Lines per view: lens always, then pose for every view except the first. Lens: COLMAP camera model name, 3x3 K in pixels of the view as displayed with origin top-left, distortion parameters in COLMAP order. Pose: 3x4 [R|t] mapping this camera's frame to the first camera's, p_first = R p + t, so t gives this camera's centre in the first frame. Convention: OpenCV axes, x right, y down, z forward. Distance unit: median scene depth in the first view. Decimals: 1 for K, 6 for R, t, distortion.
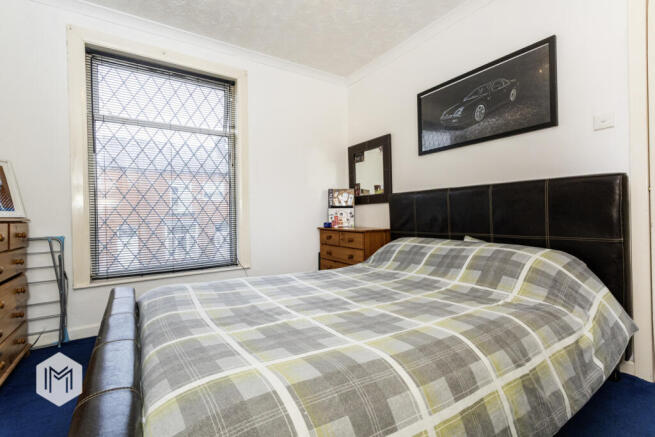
lens RADIAL K [[310.2, 0, 326.1], [0, 310.2, 215.0], [0, 0, 1]] dist [0.001302, 0.000219]
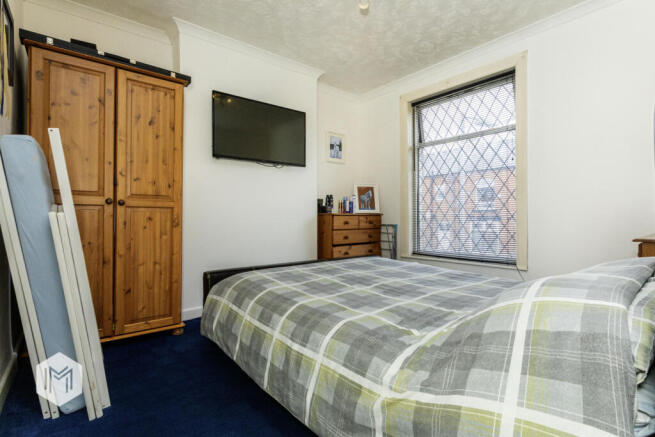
lens RADIAL K [[310.2, 0, 326.1], [0, 310.2, 215.0], [0, 0, 1]] dist [0.001302, 0.000219]
pose [[0.109499, 0.005670, -0.993971, 0.681528], [-0.004023, 0.999978, 0.005261, 0.009812], [0.993979, 0.003423, 0.109520, 0.387799]]
